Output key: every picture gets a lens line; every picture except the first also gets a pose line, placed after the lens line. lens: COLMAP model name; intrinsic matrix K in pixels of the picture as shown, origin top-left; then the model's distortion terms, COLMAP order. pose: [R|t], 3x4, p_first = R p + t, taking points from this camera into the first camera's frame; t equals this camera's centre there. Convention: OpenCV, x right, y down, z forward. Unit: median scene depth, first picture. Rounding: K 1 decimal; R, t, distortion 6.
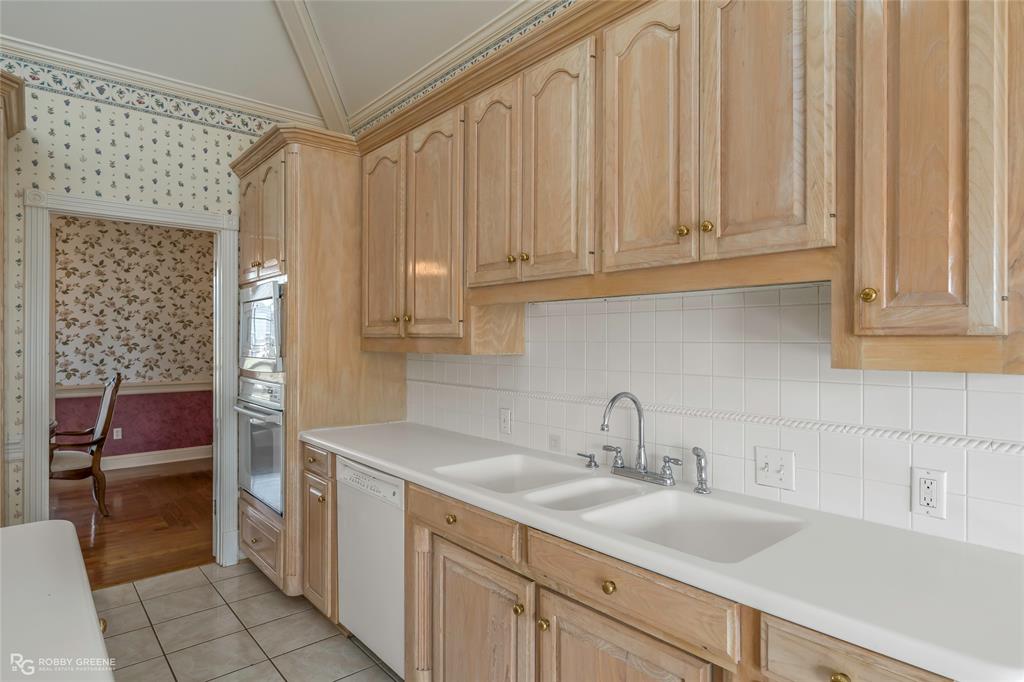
lens RADIAL K [[569.0, 0, 513.8], [0, 569.0, 338.2], [0, 0, 1]] dist [-0.003573, 0.000311]
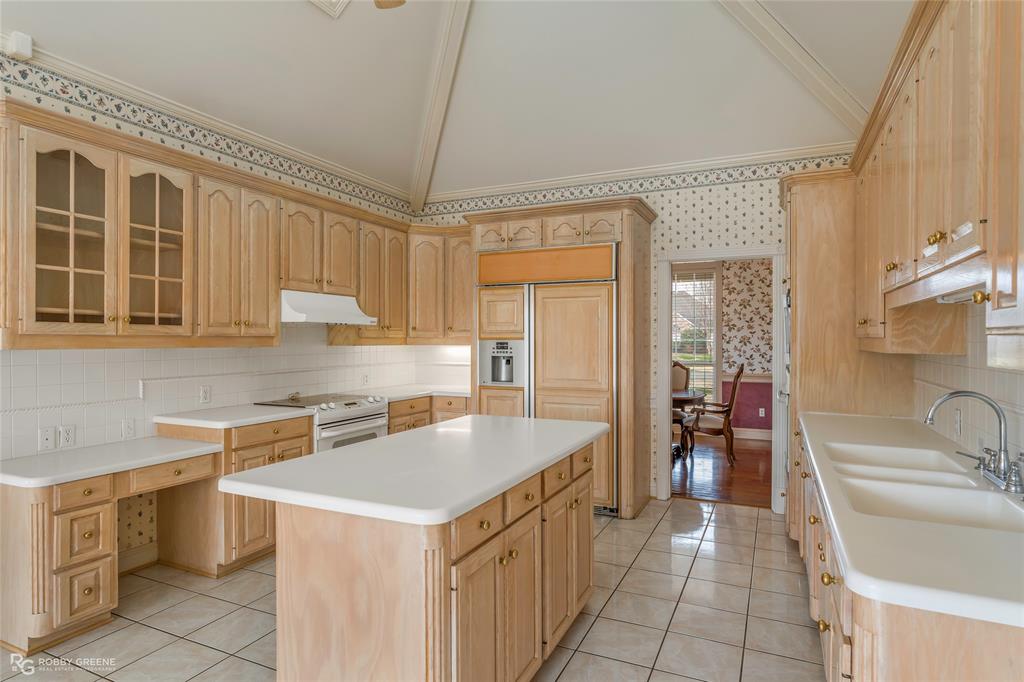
lens RADIAL K [[569.0, 0, 511.7], [0, 569.0, 340.6], [0, 0, 1]] dist [-0.003573, 0.000311]
pose [[0.406753, 0.003402, -0.913532, 0.503500], [-0.000977, 0.999994, 0.003288, 0.001364], [0.913538, -0.000445, 0.406754, -0.097296]]
